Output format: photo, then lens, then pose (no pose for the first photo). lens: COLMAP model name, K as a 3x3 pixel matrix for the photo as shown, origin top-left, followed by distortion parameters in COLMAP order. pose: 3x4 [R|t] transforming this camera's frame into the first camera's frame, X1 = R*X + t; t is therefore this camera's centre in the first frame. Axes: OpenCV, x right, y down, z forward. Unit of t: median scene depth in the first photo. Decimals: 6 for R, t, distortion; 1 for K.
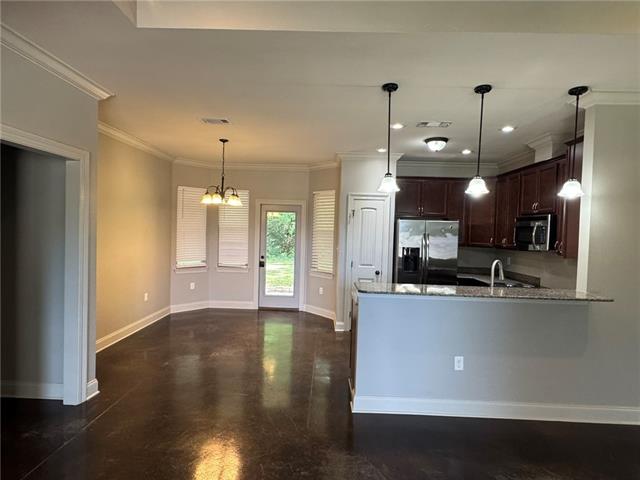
lens RADIAL K [[353.9, 0, 320.0], [0, 353.9, 240.0], [0, 0, 1]] dist [0.000917, 0.000176]
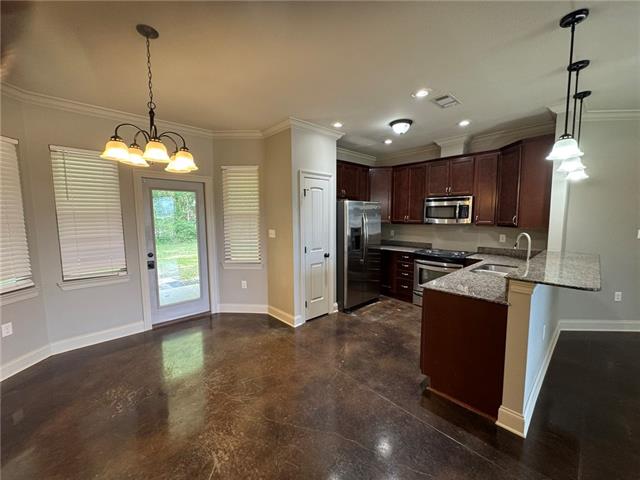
lens RADIAL K [[254.6, 0, 320.0], [0, 254.6, 240.0], [0, 0, 1]] dist [-0.000237, 0.000057]
pose [[0.720452, -0.097047, 0.686681, -0.327598], [0.044366, 0.994582, 0.094014, -0.016495], [-0.692084, -0.037267, 0.720854, 0.507792]]
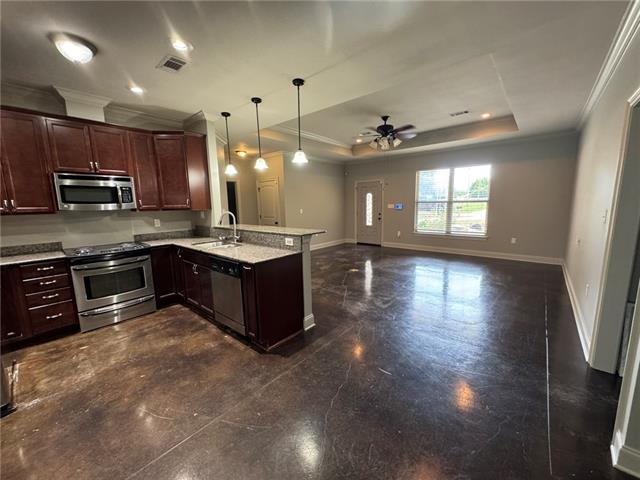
lens RADIAL K [[254.6, 0, 320.0], [0, 254.6, 240.0], [0, 0, 1]] dist [-0.000237, 0.000057]
pose [[-0.770515, -0.108167, 0.628177, -0.282886], [0.012854, 0.982660, 0.184972, -0.011139], [-0.637292, 0.150598, -0.755764, 0.930145]]
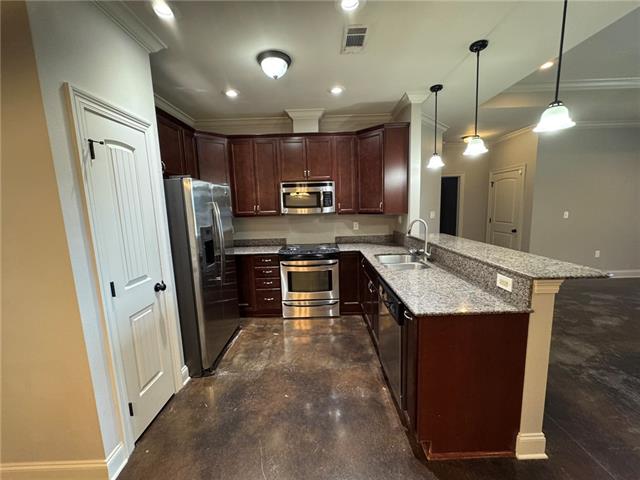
lens RADIAL K [[254.6, 0, 320.0], [0, 254.6, 240.0], [0, 0, 1]] dist [-0.000237, 0.000057]
pose [[-0.019876, -0.166247, 0.985884, -0.173507], [0.055231, 0.984390, 0.167109, -0.017123], [-0.998276, 0.057773, -0.010383, 0.780192]]
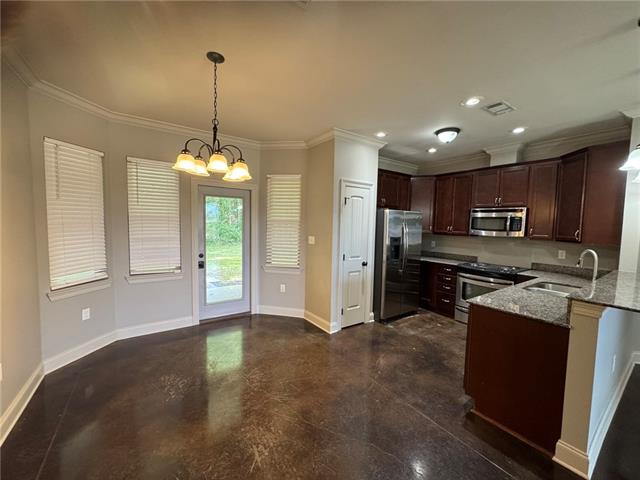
lens RADIAL K [[254.6, 0, 320.0], [0, 254.6, 240.0], [0, 0, 1]] dist [-0.000237, 0.000057]
pose [[0.808241, -0.049284, 0.586786, -0.343127], [0.016257, 0.997979, 0.061427, -0.017984], [-0.588627, -0.040109, 0.807409, 0.508981]]
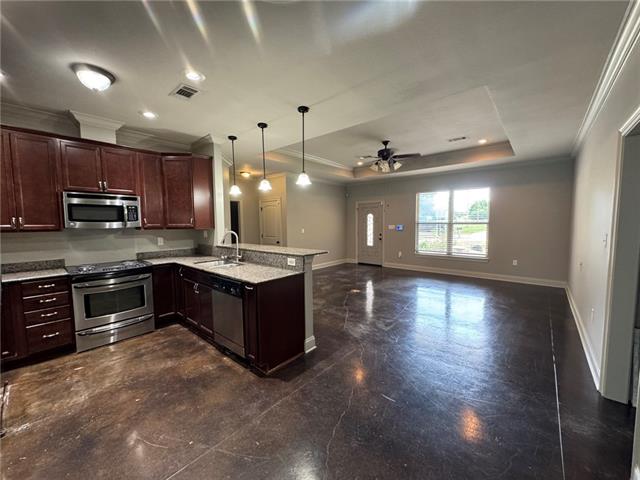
lens RADIAL K [[254.6, 0, 320.0], [0, 254.6, 240.0], [0, 0, 1]] dist [-0.000237, 0.000057]
pose [[-0.768467, -0.068979, 0.636161, -0.281575], [0.001840, 0.993931, 0.109994, -0.013888], [-0.639887, 0.085697, -0.763676, 0.934687]]
